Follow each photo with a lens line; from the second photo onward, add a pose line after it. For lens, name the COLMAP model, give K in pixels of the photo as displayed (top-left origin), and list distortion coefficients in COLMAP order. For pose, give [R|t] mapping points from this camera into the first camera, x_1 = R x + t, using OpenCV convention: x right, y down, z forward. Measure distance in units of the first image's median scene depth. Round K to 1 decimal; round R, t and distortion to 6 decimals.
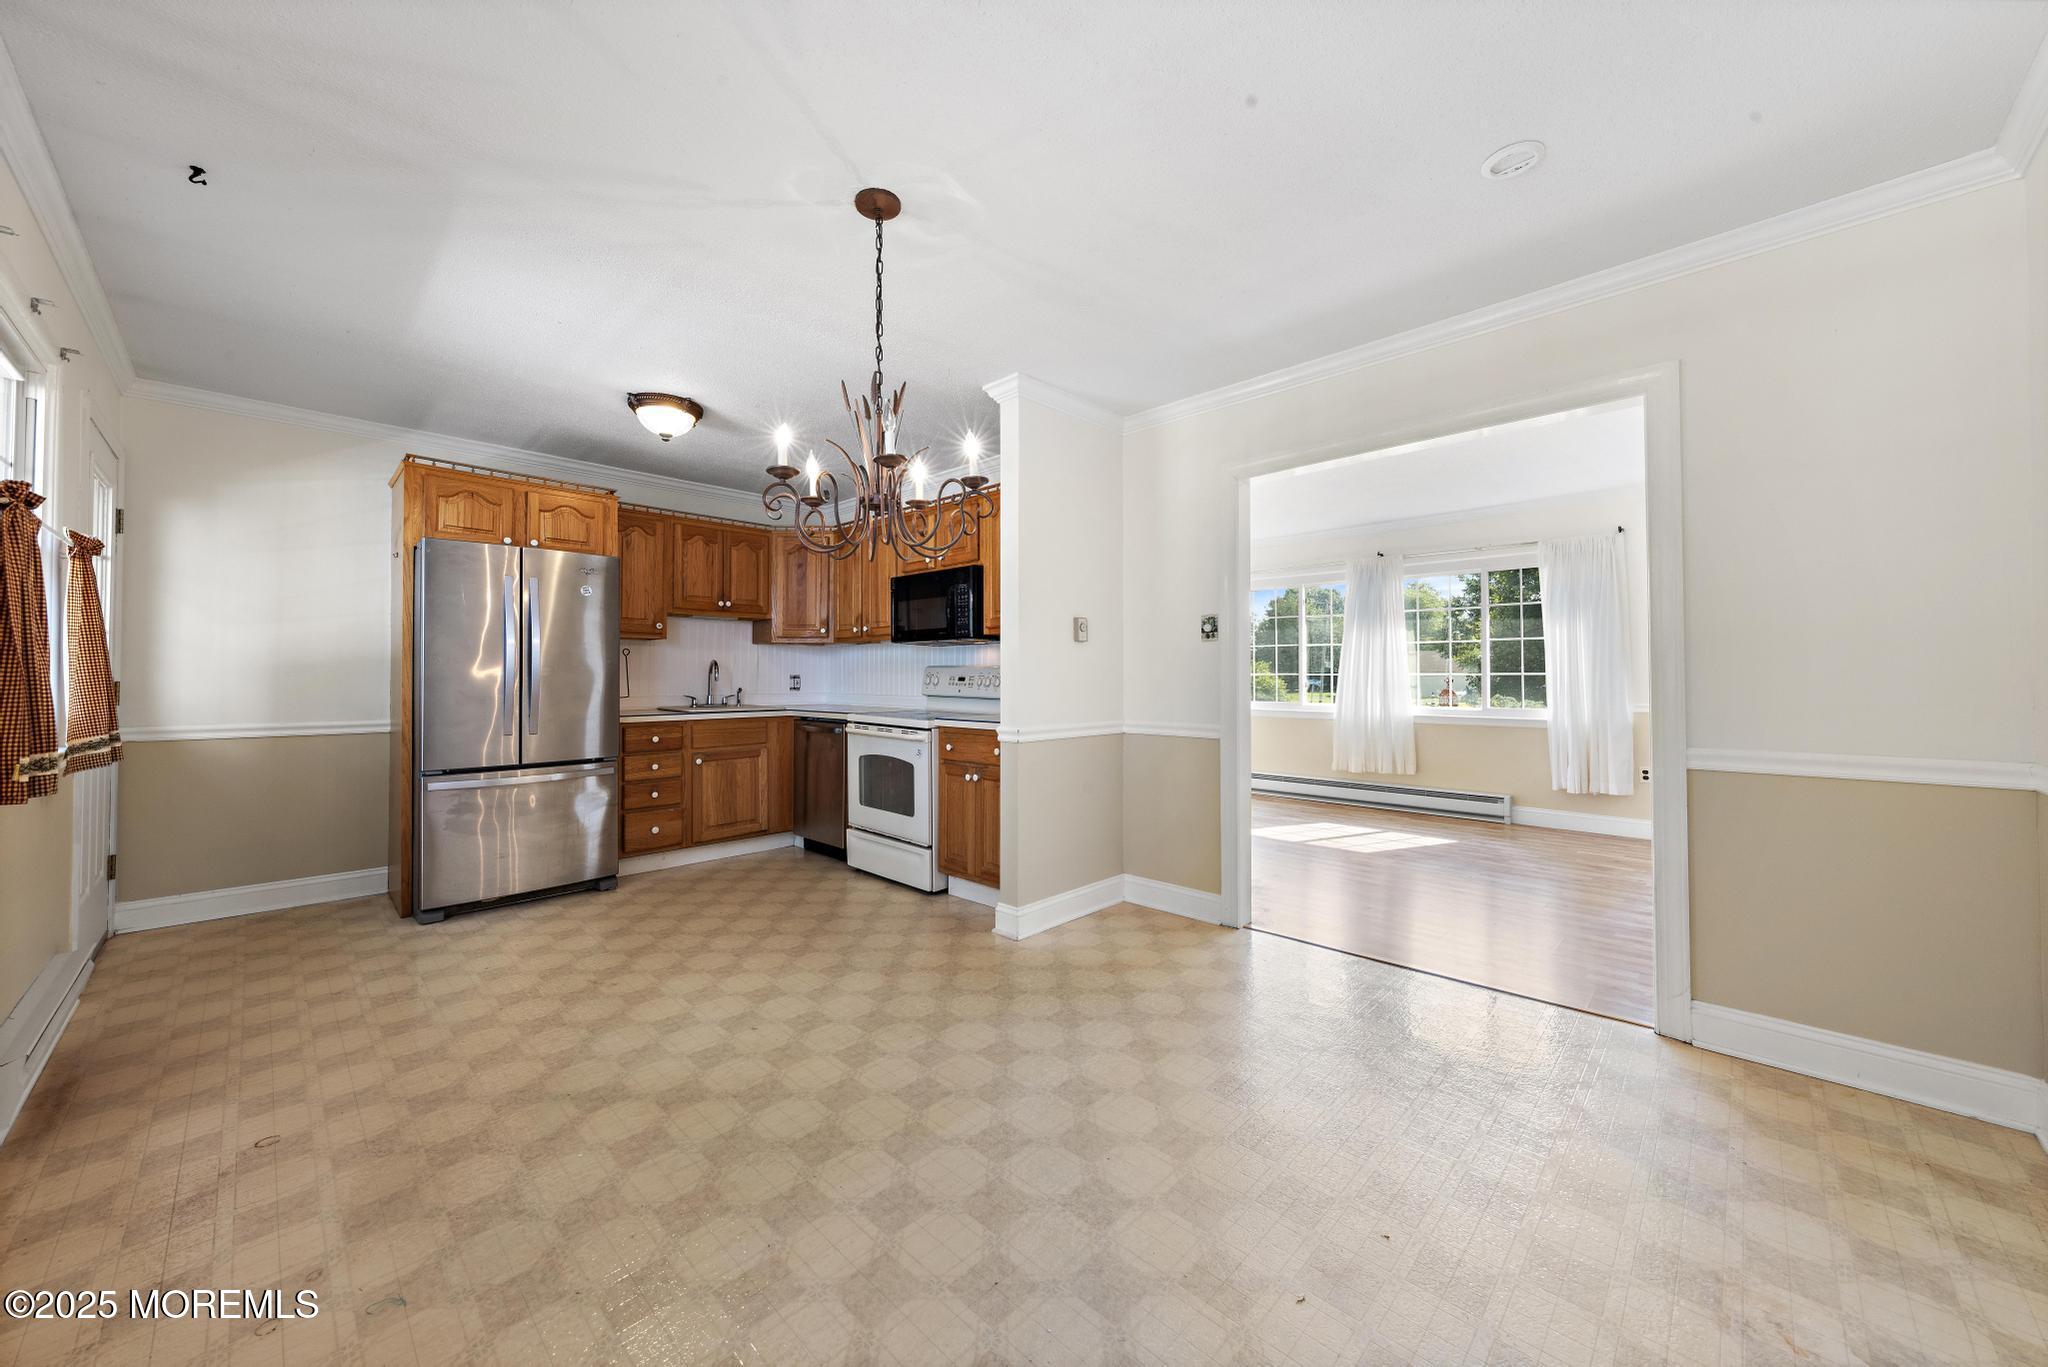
lens RADIAL K [[751.7, 0, 1031.7], [0, 751.7, 667.8], [0, 0, 1]] dist [0.008548, -0.000015]
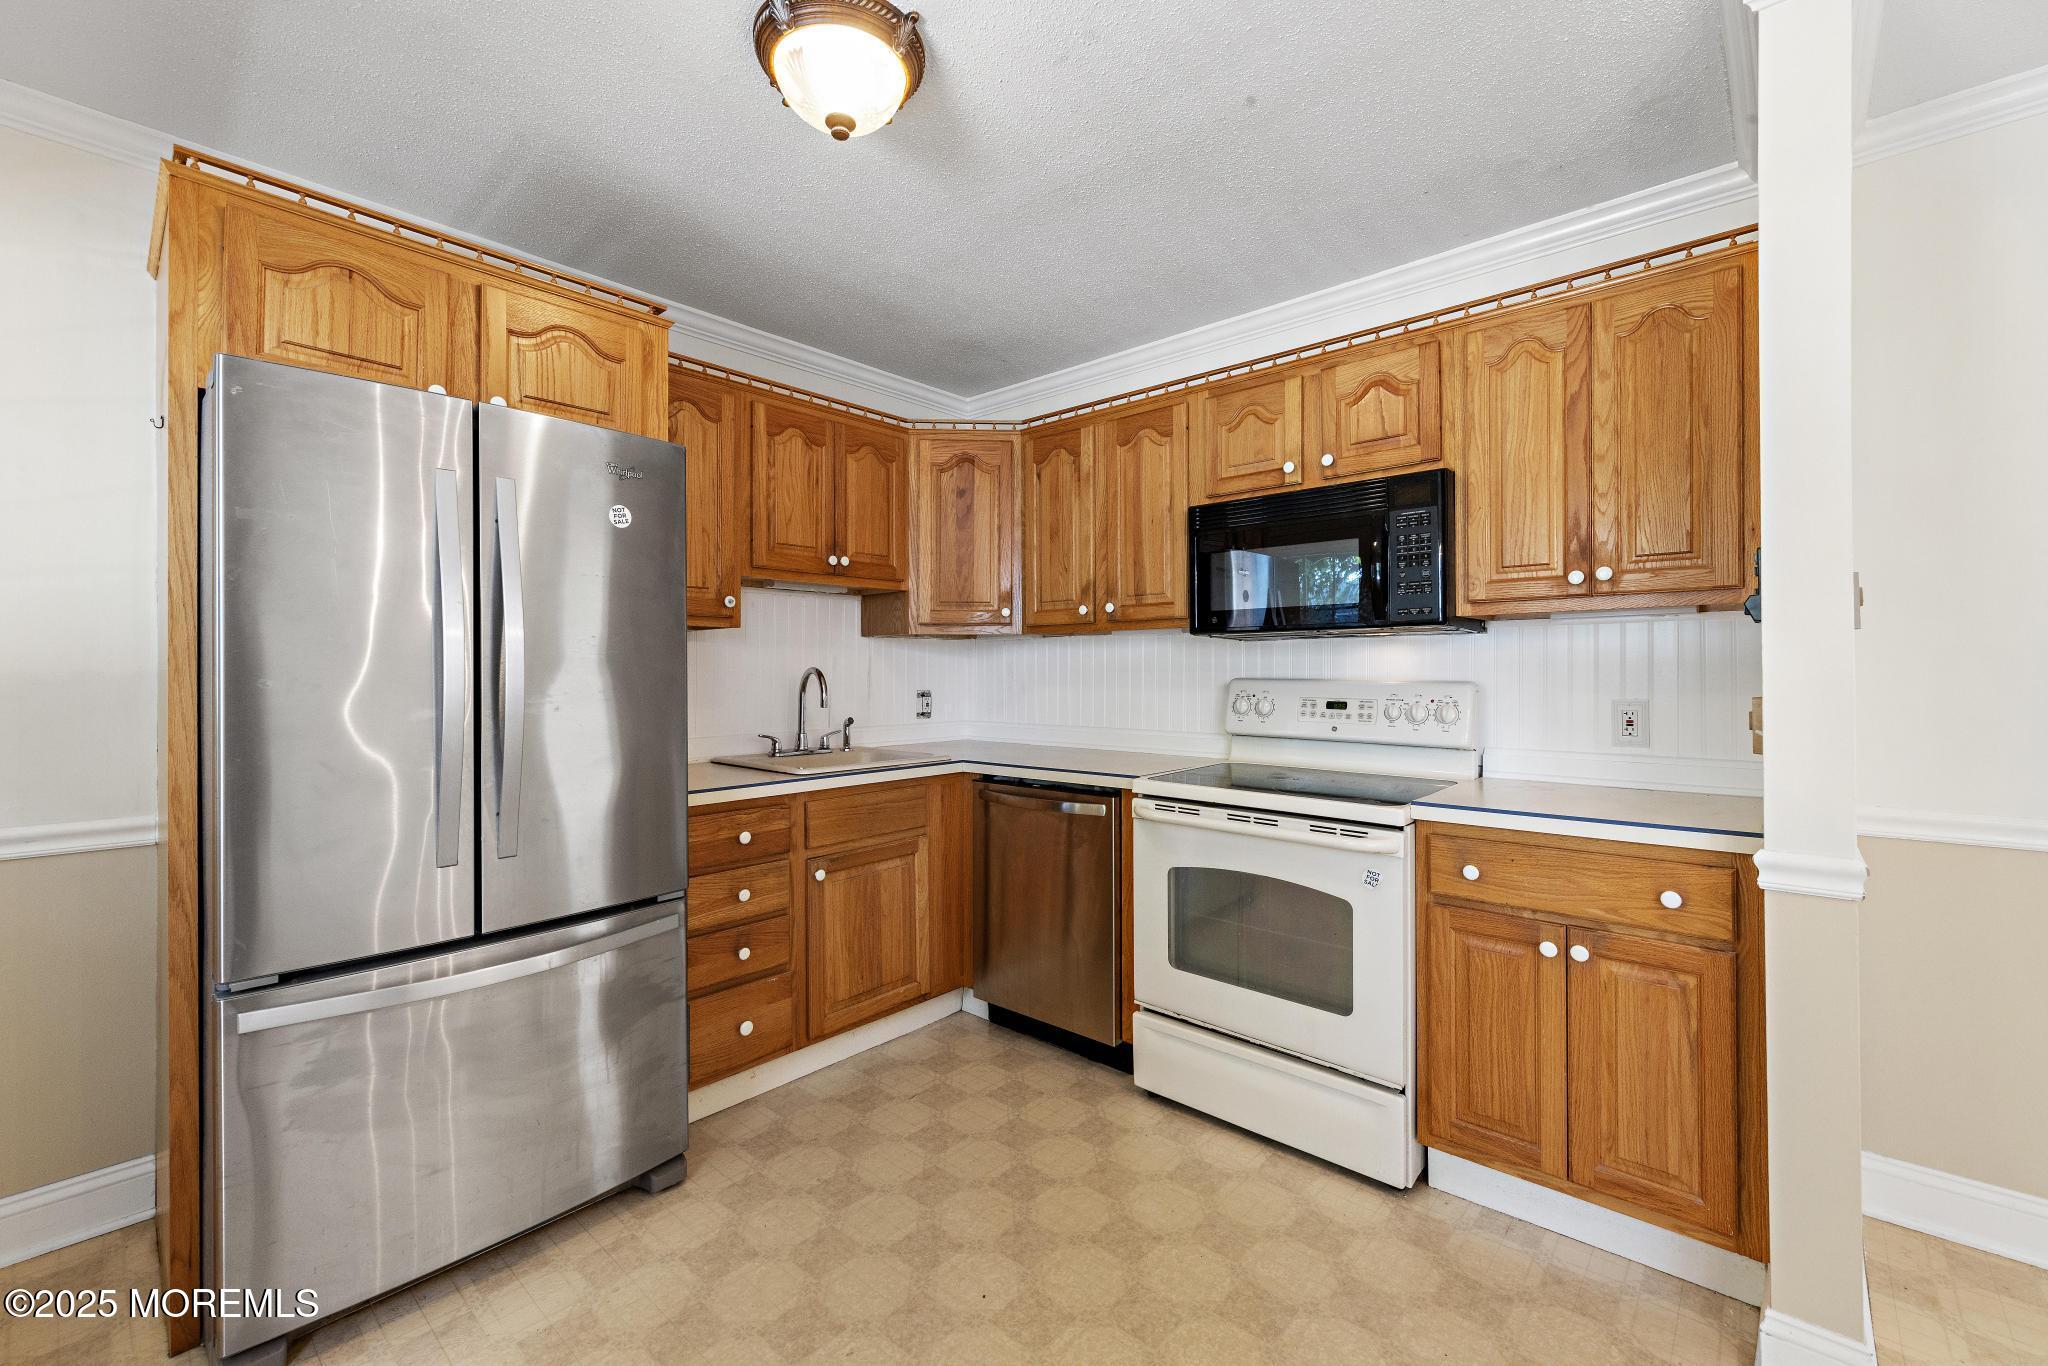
lens RADIAL K [[852.7, 0, 1028.6], [0, 852.7, 666.0], [0, 0, 1]] dist [0.000128, 0.000564]
pose [[0.999036, -0.003902, 0.043727, -0.380976], [0.003668, 0.999978, 0.005441, -0.017930], [-0.043748, -0.005275, 0.999029, 0.503054]]
